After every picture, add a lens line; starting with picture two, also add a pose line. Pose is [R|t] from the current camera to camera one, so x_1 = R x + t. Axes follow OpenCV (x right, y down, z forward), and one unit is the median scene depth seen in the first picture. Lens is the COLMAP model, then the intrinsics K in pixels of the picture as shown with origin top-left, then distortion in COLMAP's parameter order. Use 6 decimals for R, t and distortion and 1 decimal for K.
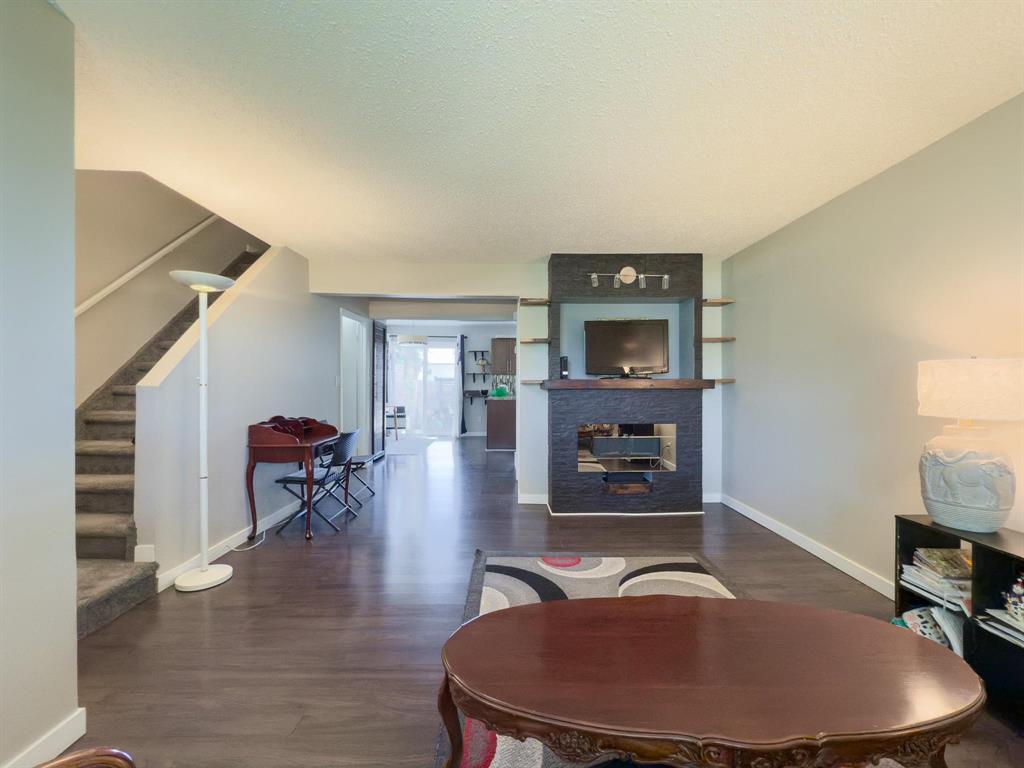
lens RADIAL K [[410.5, 0, 513.1], [0, 410.5, 384.0], [0, 0, 1]] dist [-0.001736, -0.000349]
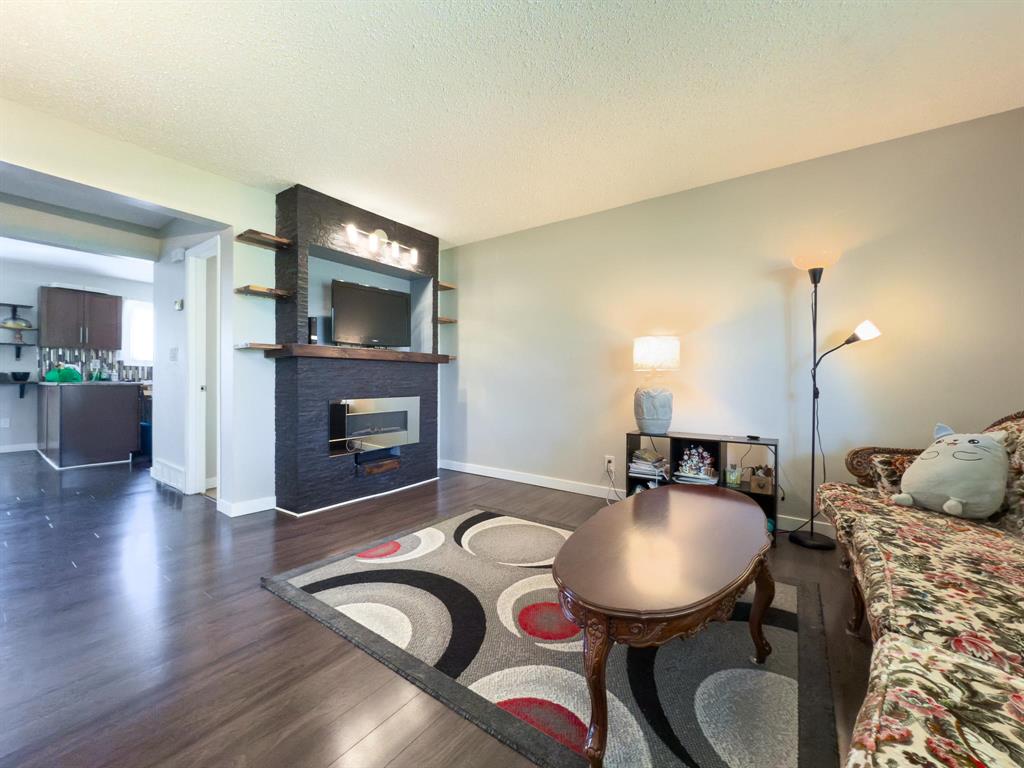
lens RADIAL K [[410.5, 0, 513.1], [0, 410.5, 384.0], [0, 0, 1]] dist [-0.001736, -0.000349]
pose [[0.583498, -0.000277, 0.812114, -0.299896], [-0.003810, 0.999988, 0.003078, 0.060844], [-0.812105, -0.004890, 0.583490, 0.206391]]
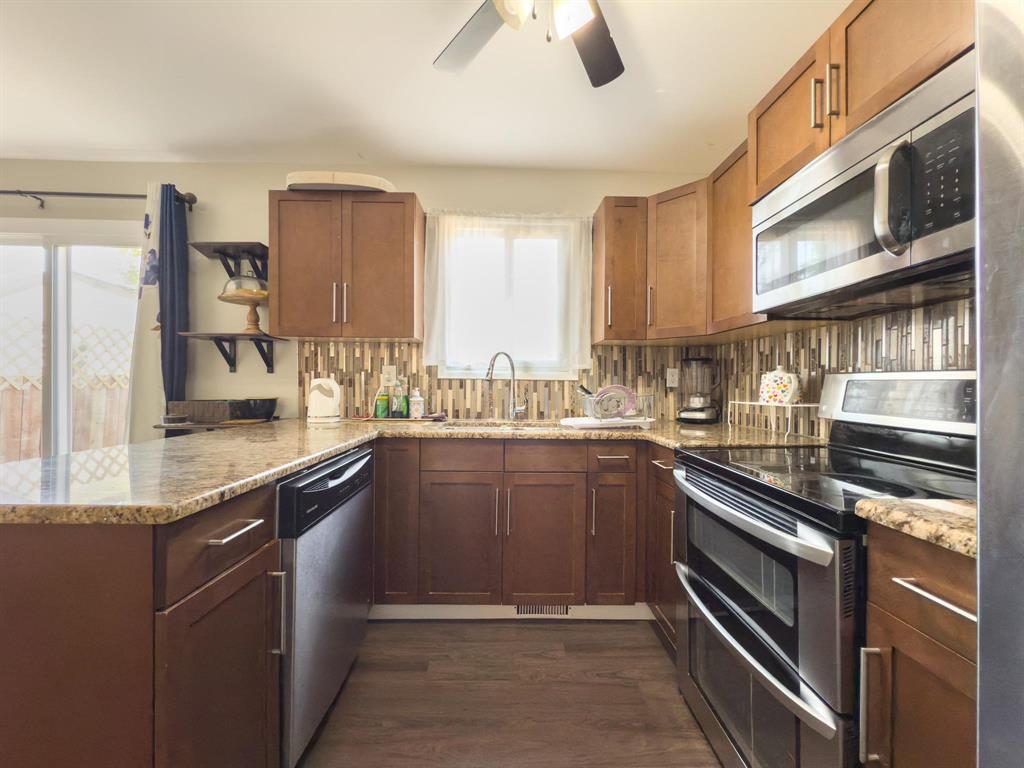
lens RADIAL K [[414.3, 0, 504.9], [0, 414.3, 385.0], [0, 0, 1]] dist [-0.000069, -0.000070]
pose [[0.999960, 0.007090, 0.005469, 0.195525], [-0.007082, 0.999974, -0.001432, 0.012422], [-0.005479, 0.001393, 0.999984, 1.650921]]
